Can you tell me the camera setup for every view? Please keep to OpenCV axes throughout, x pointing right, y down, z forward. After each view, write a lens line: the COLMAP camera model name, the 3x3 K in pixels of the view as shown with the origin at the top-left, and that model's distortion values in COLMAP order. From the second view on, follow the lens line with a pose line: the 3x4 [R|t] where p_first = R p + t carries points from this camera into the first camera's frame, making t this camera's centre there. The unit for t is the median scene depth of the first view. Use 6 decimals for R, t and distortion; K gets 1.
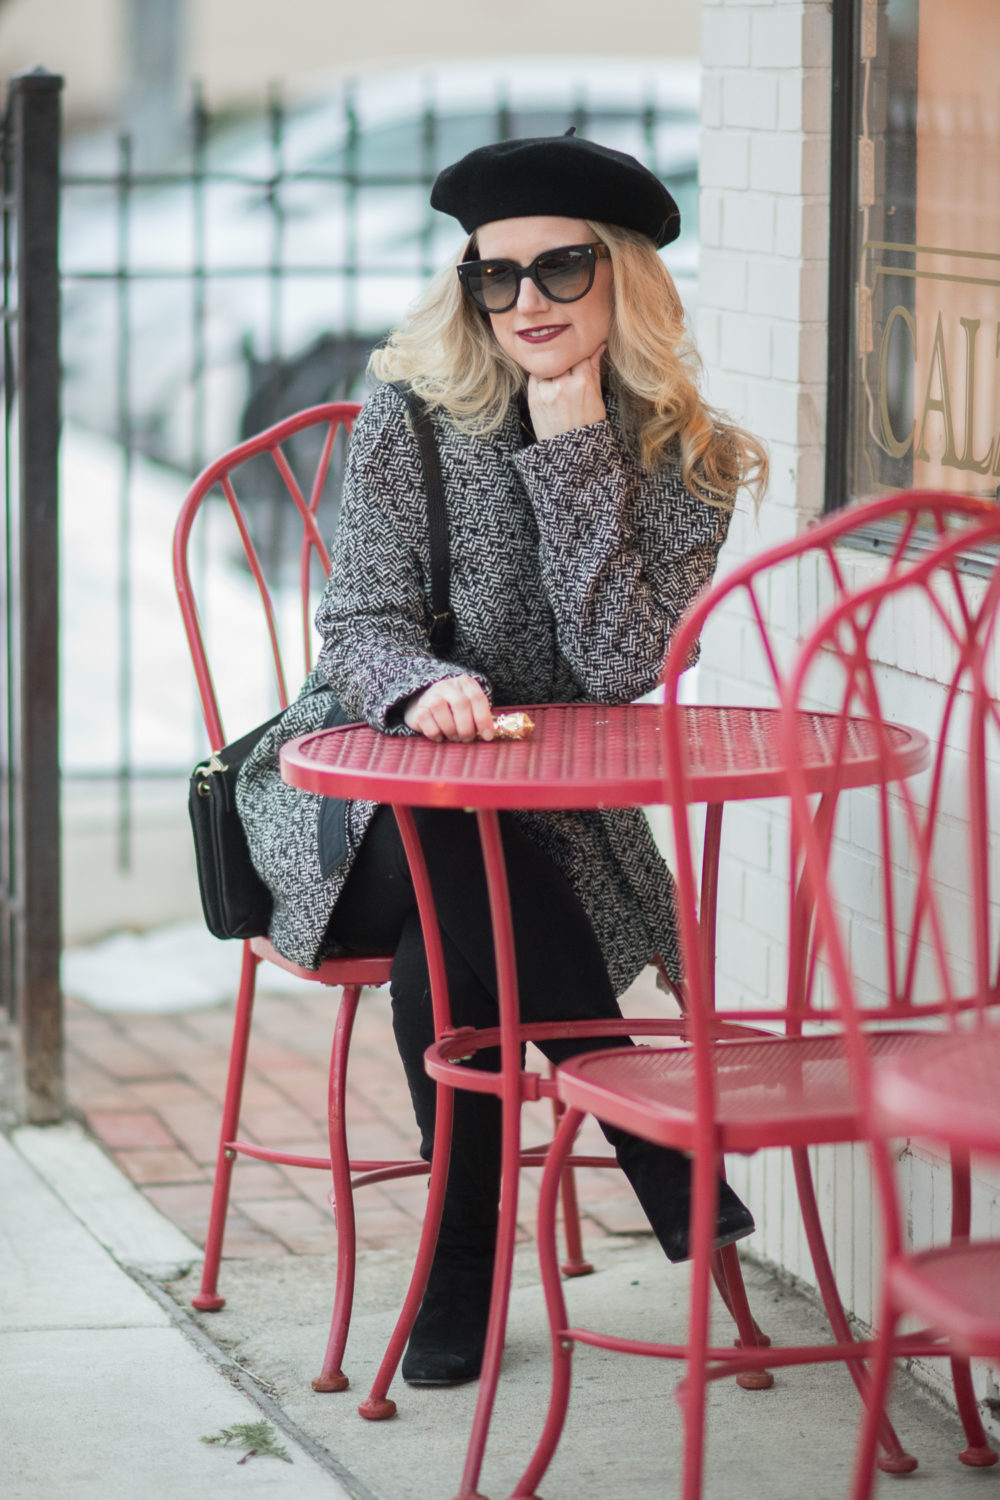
lens RADIAL K [[7512.2, 0, 500.0], [0, 7512.2, 750.0], [0, 0, 1]] dist [0.001008, -7.939708]
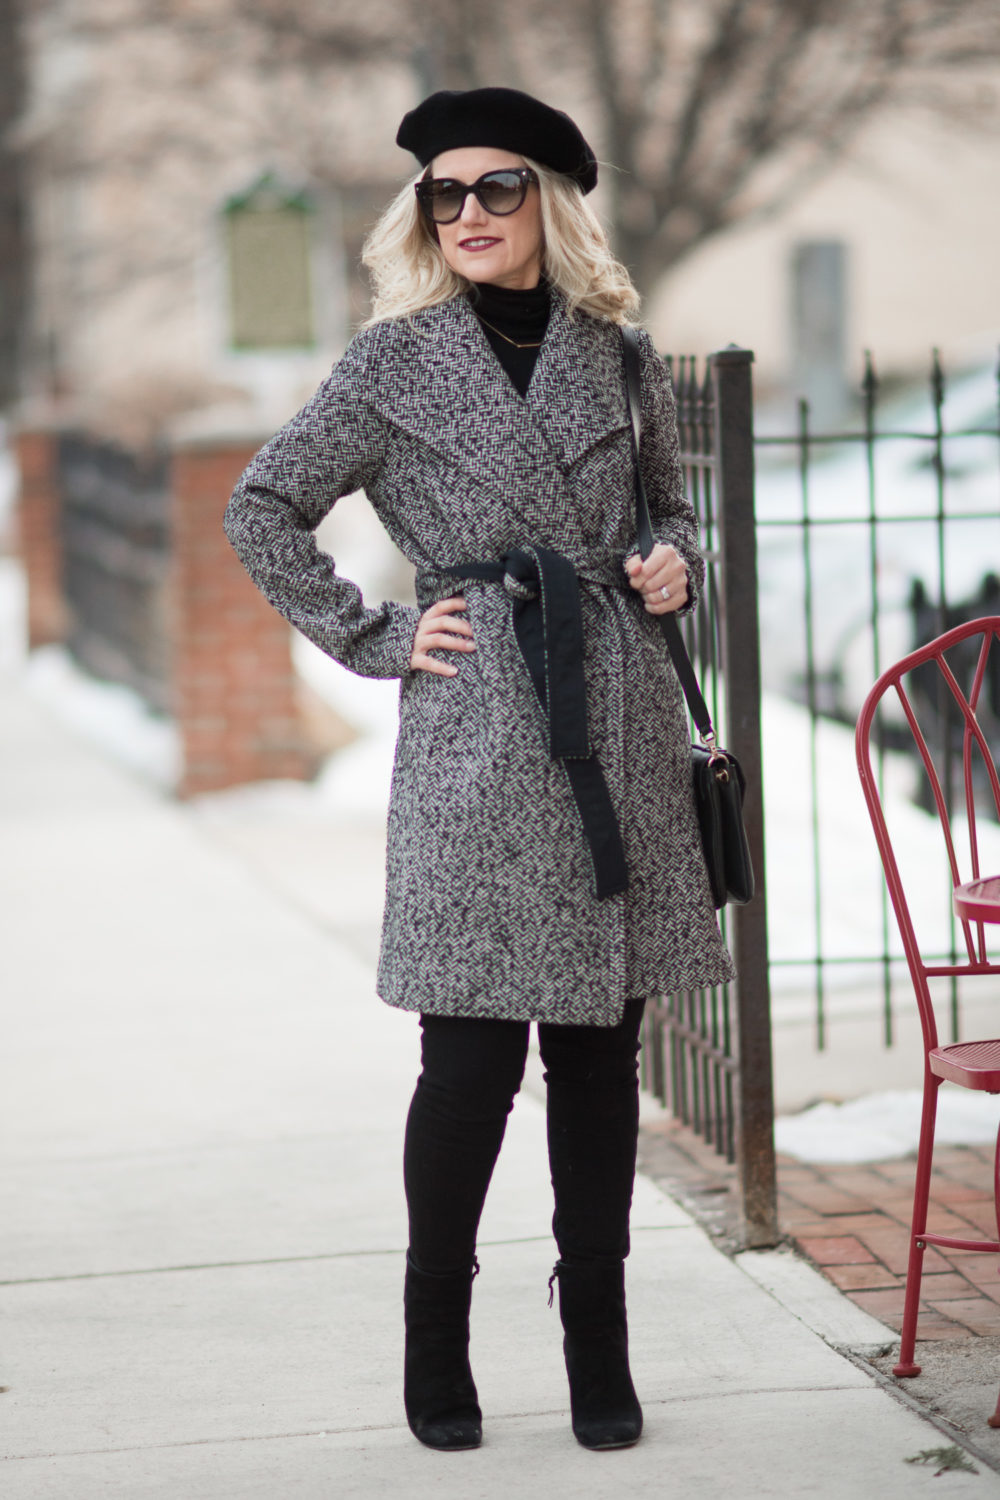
lens RADIAL K [[7512.2, 0, 500.0], [0, 7512.2, 750.0], [0, 0, 1]] dist [0.001008, -7.939708]
pose [[0.995524, -0.030261, -0.089537, 0.006008], [0.026926, 0.998906, -0.038226, 0.017117], [0.090595, 0.035644, 0.995250, -0.178690]]
